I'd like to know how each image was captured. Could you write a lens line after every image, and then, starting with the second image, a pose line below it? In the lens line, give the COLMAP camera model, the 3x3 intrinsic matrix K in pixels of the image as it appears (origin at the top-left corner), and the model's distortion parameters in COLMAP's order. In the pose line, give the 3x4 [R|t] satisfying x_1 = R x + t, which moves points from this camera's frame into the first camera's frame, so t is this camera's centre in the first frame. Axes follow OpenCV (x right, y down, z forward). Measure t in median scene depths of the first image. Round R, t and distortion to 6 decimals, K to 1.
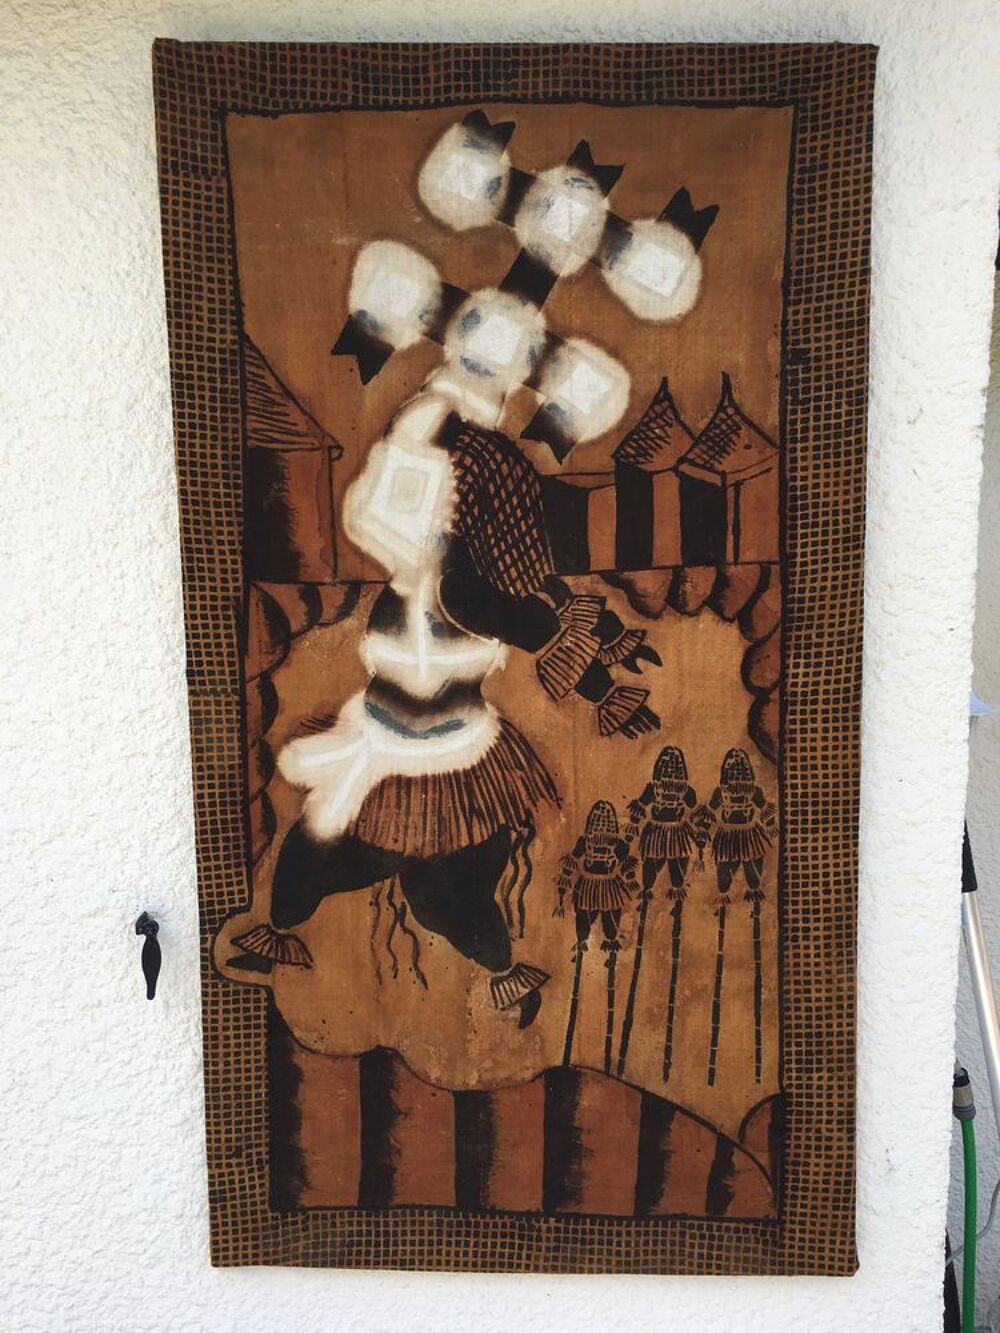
lens RADIAL K [[1207.1, 0, 471.6], [0, 1207.1, 668.3], [0, 0, 1]] dist [0.016764, -0.003375]
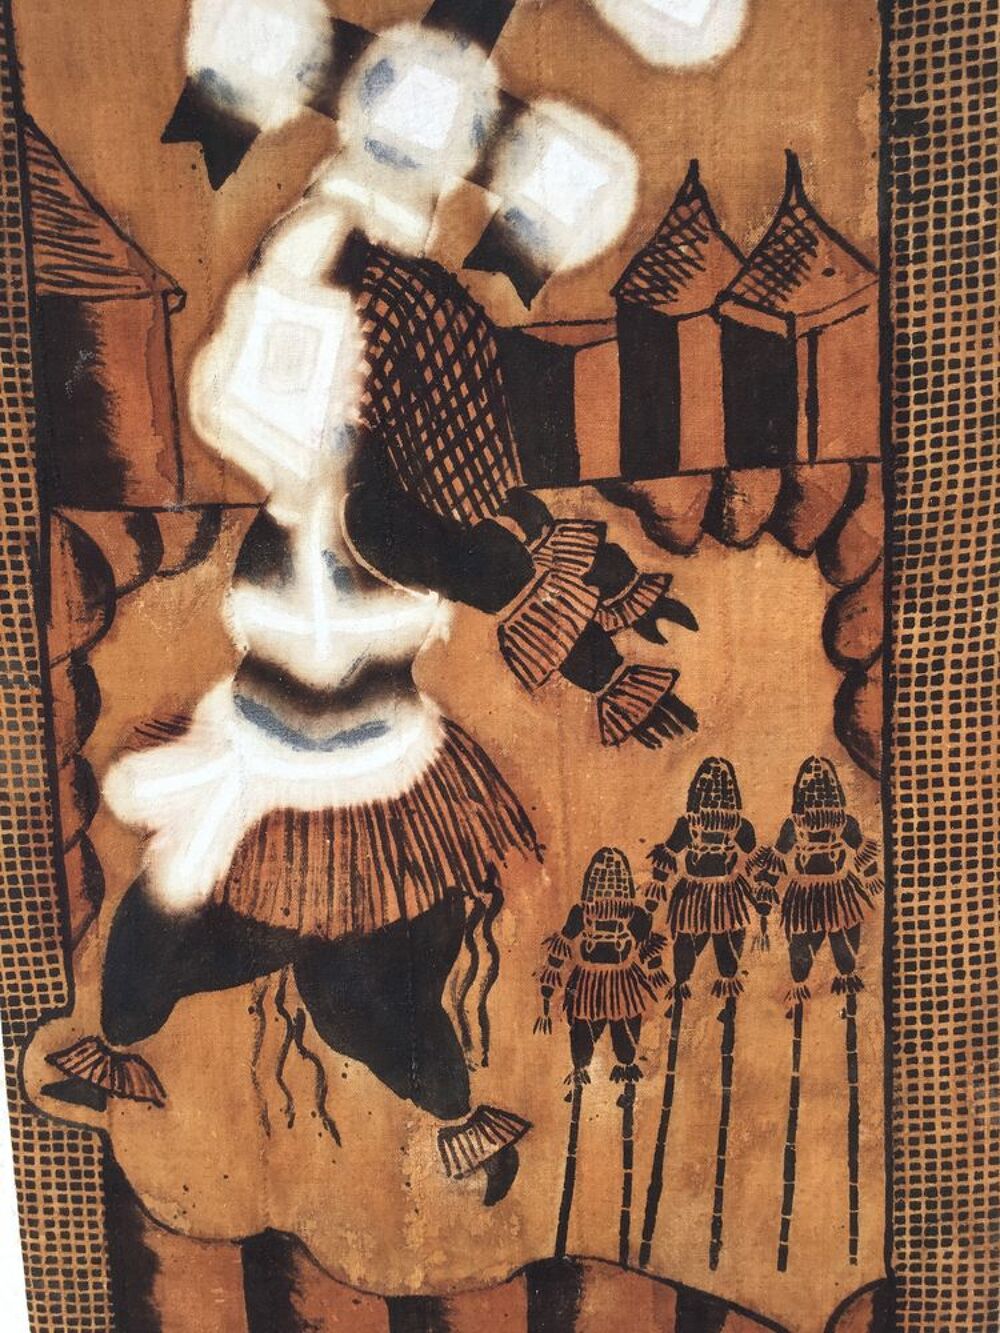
lens RADIAL K [[1218.1, 0, 500.0], [0, 1218.1, 666.5], [0, 0, 1]] dist [0.075290, -0.142234]
pose [[0.998616, -0.028414, 0.044252, 0.025876], [0.025502, 0.997558, 0.065024, -0.026575], [-0.045991, -0.063806, 0.996902, 0.364151]]
